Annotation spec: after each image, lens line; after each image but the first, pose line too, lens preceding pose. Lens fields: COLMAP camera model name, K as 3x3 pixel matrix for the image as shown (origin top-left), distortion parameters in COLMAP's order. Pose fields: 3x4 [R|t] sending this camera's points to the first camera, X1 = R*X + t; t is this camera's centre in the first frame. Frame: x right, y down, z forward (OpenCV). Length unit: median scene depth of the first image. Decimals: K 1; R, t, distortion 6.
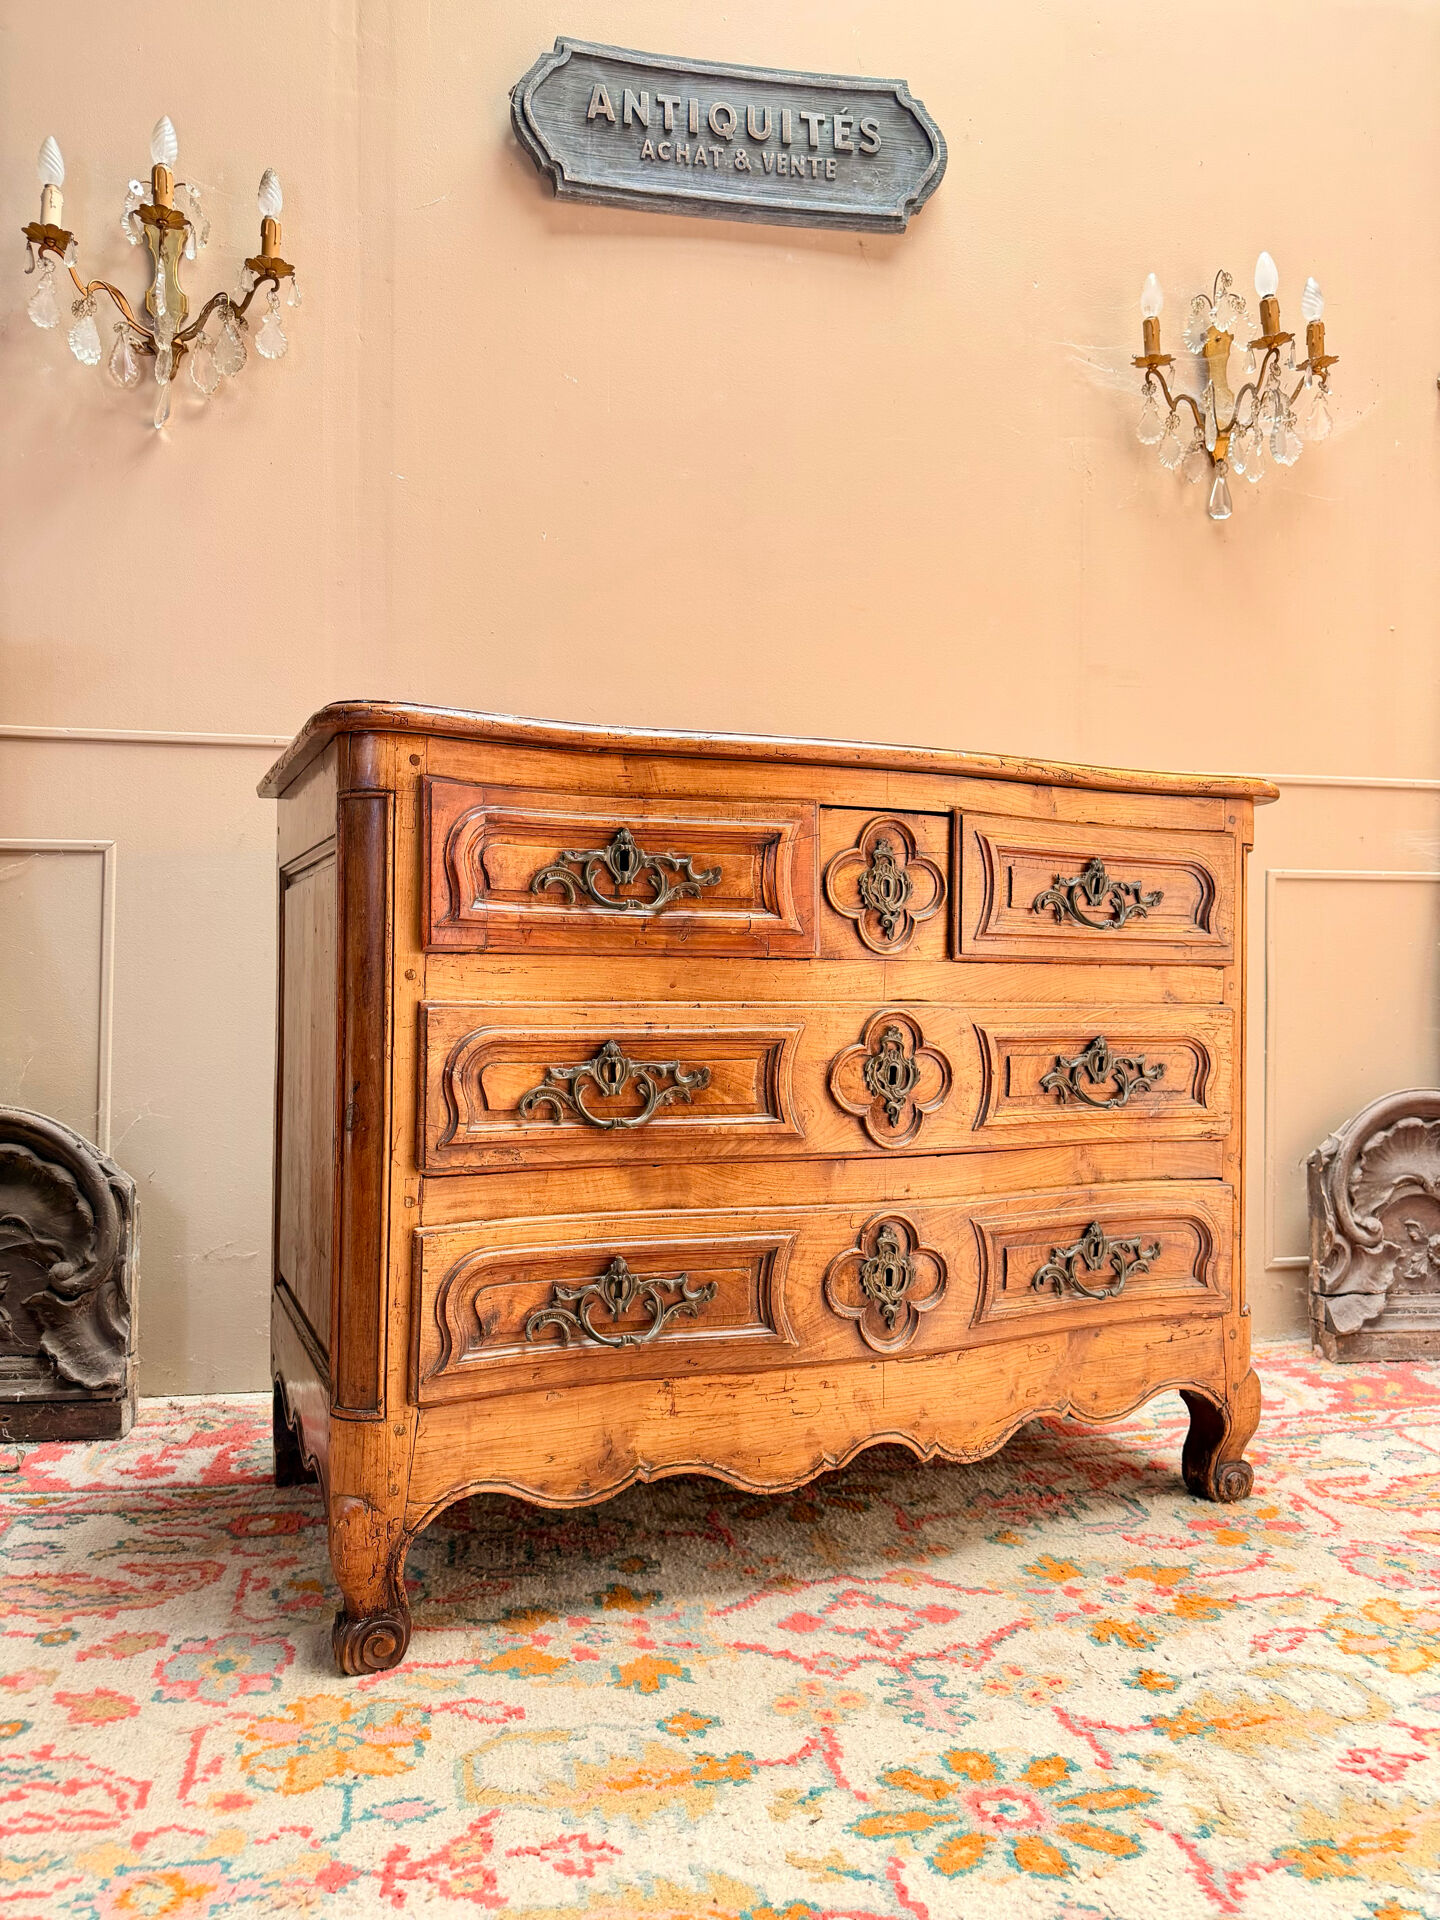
lens RADIAL K [[1390.9, 0, 718.1], [0, 1390.9, 959.2], [0, 0, 1]] dist [-0.002251, -0.002355]
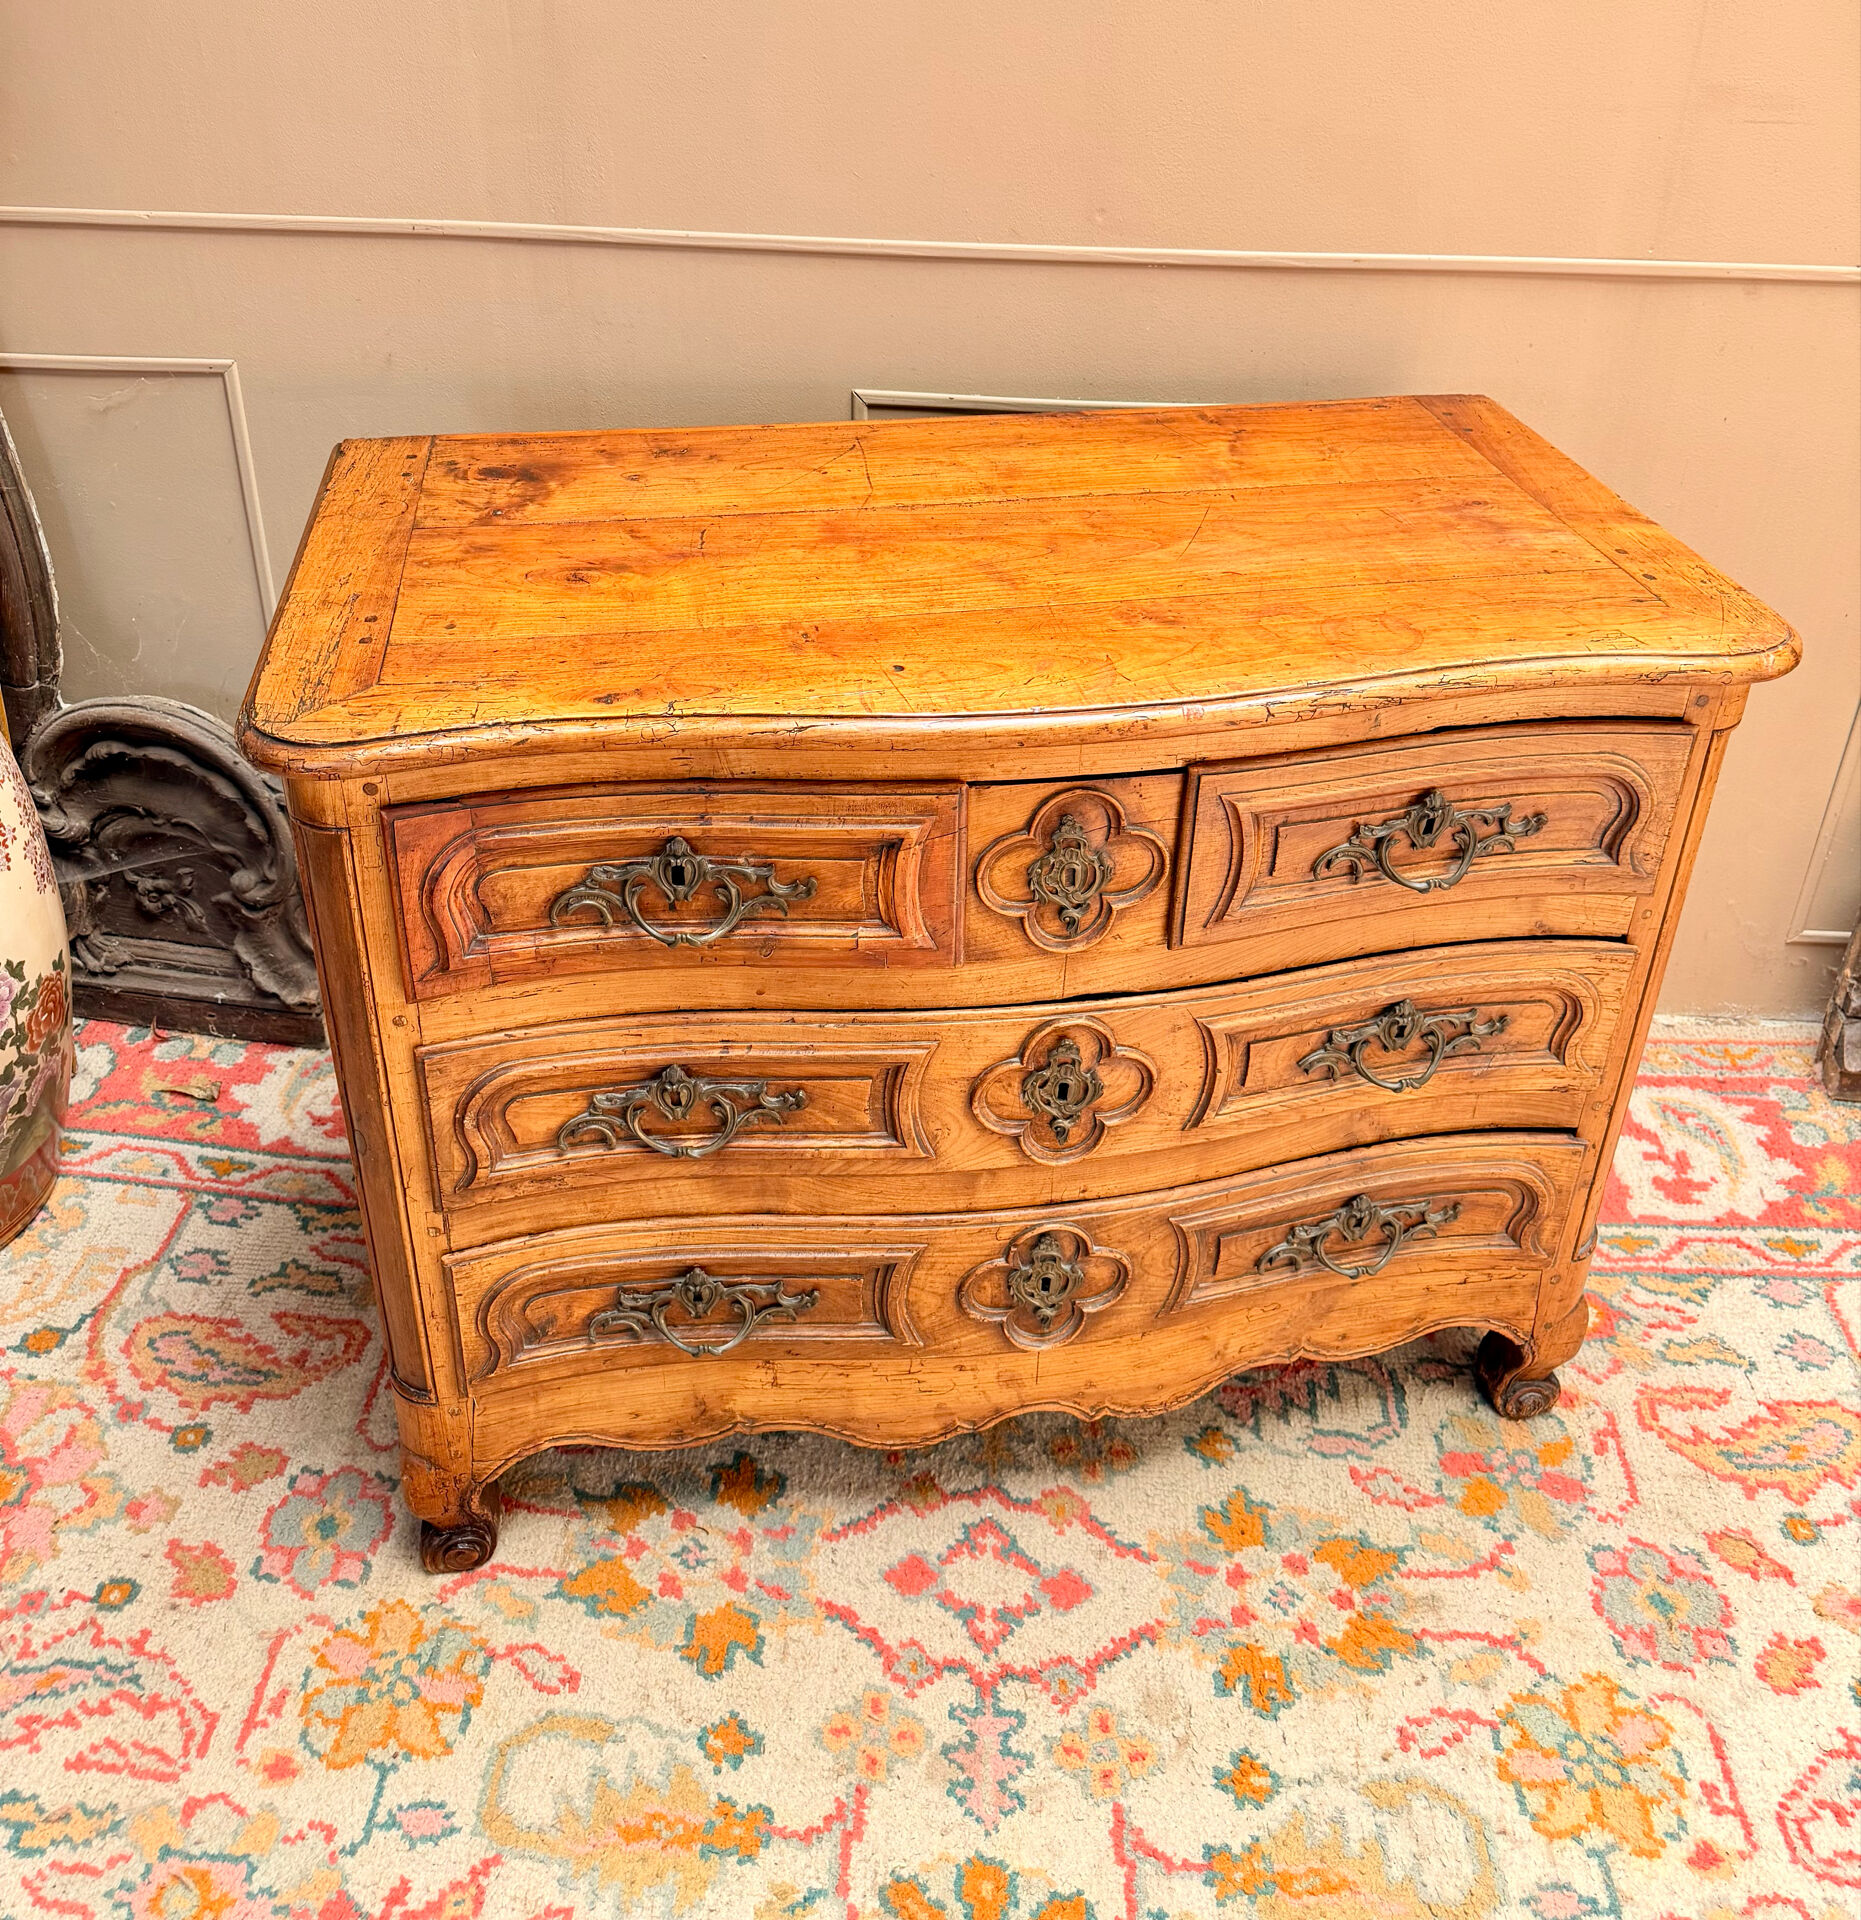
lens RADIAL K [[1786.8, 0, 927.7], [0, 1786.8, 684.7], [0, 0, 1]] dist [-0.005894, 0.000260]
pose [[0.968301, 0.129703, -0.213470, 0.191035], [-0.008444, 0.871127, 0.490985, -0.479477], [0.249642, -0.473619, 0.844609, 0.219905]]
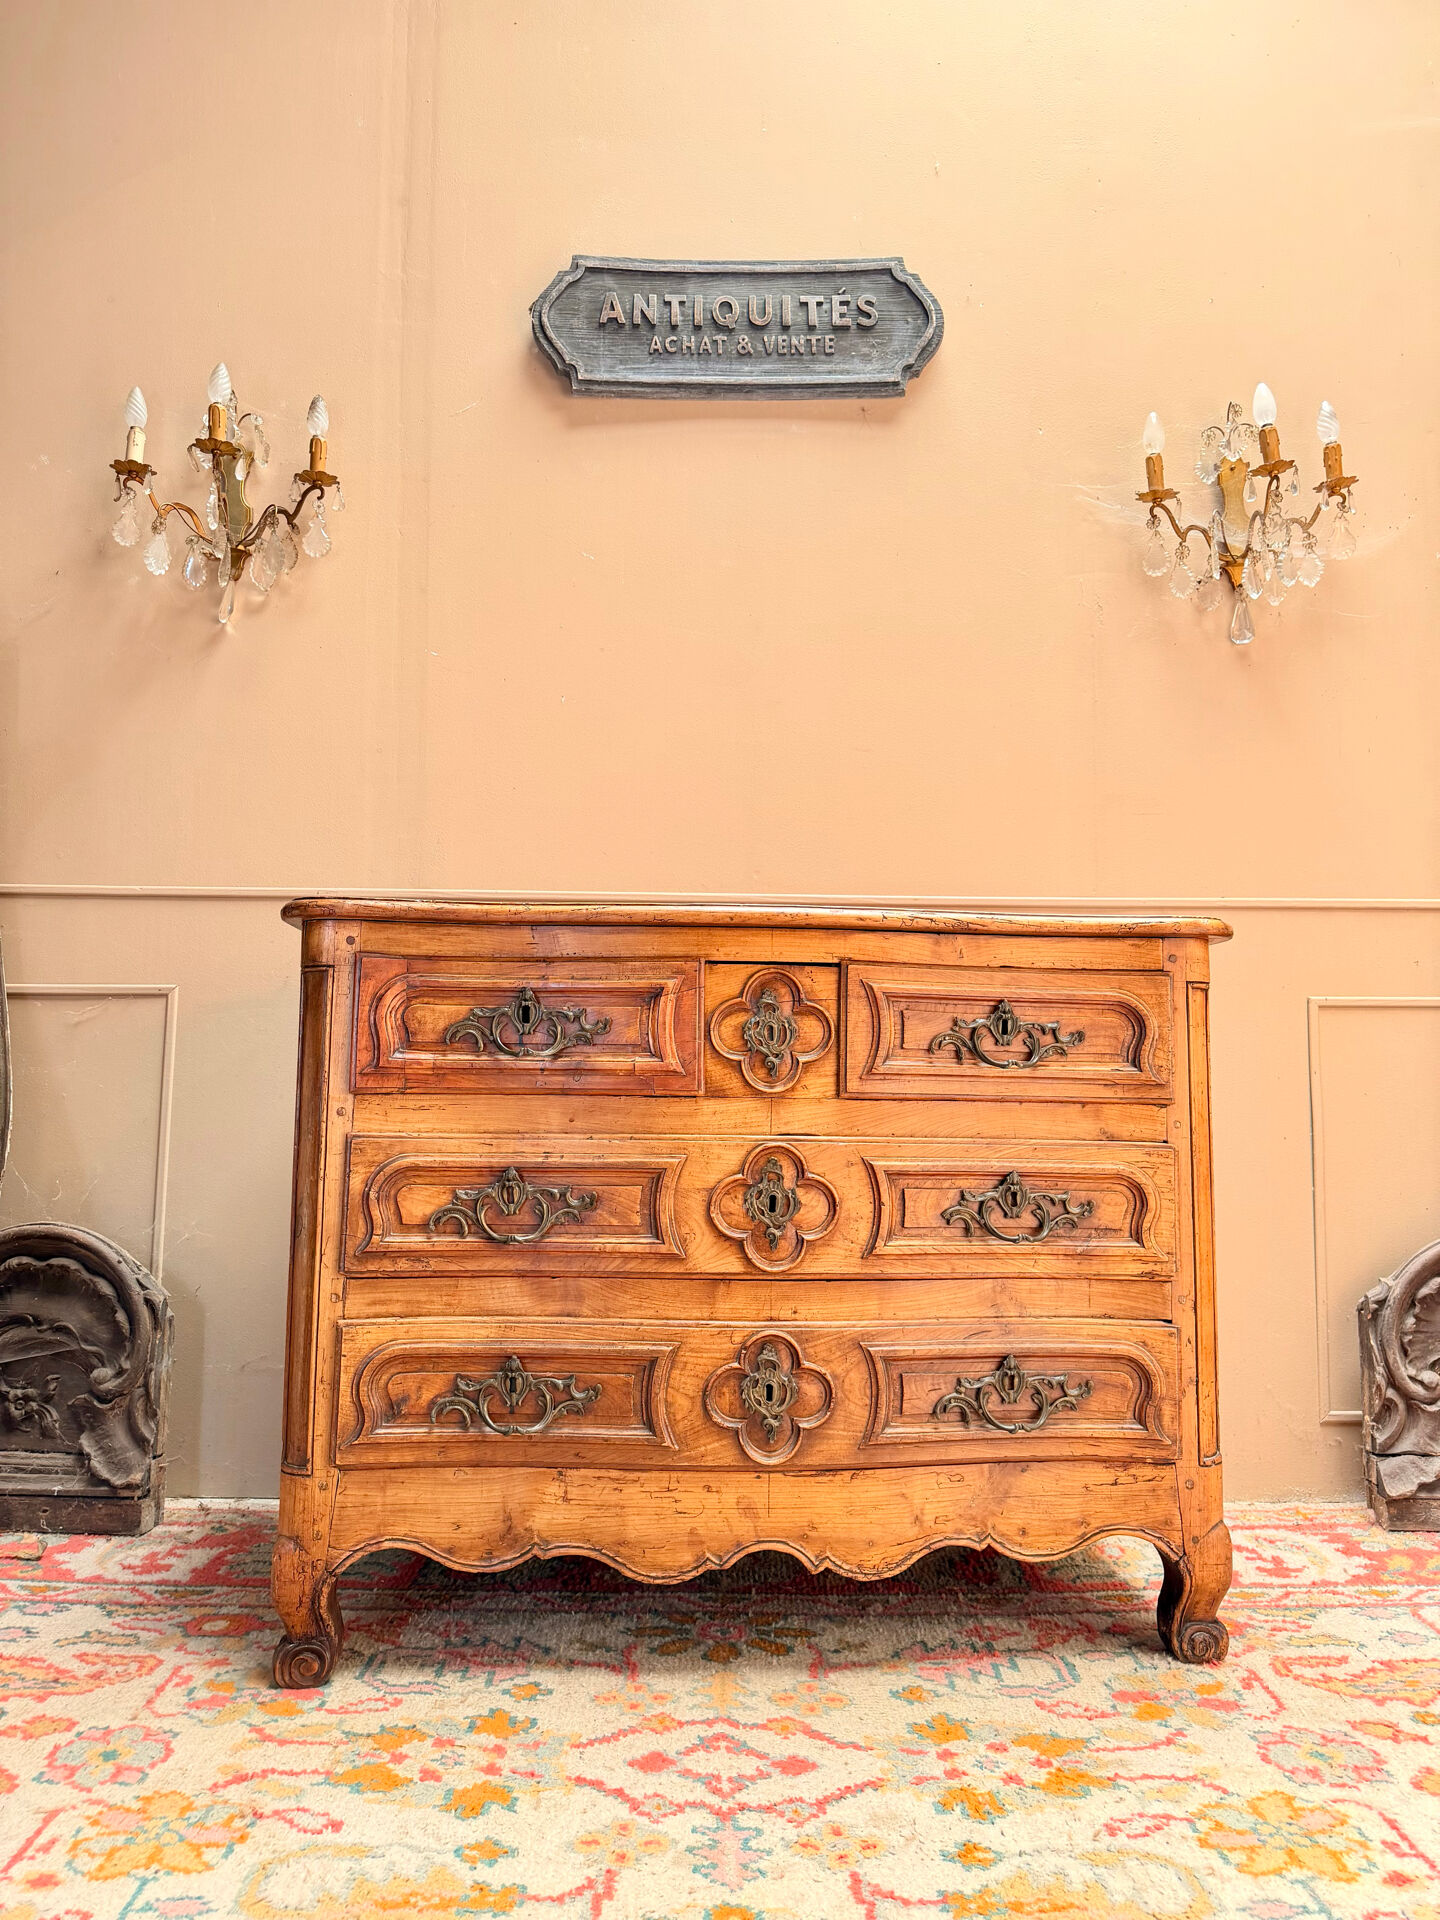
lens RADIAL K [[1388.1, 0, 723.7], [0, 1388.1, 955.3], [0, 0, 1]] dist [-0.002390, -0.001875]
pose [[0.983641, -0.015513, -0.179472, 0.233350], [0.000338, 0.996443, -0.084274, -0.017214], [0.180141, 0.082835, 0.980147, -0.021119]]
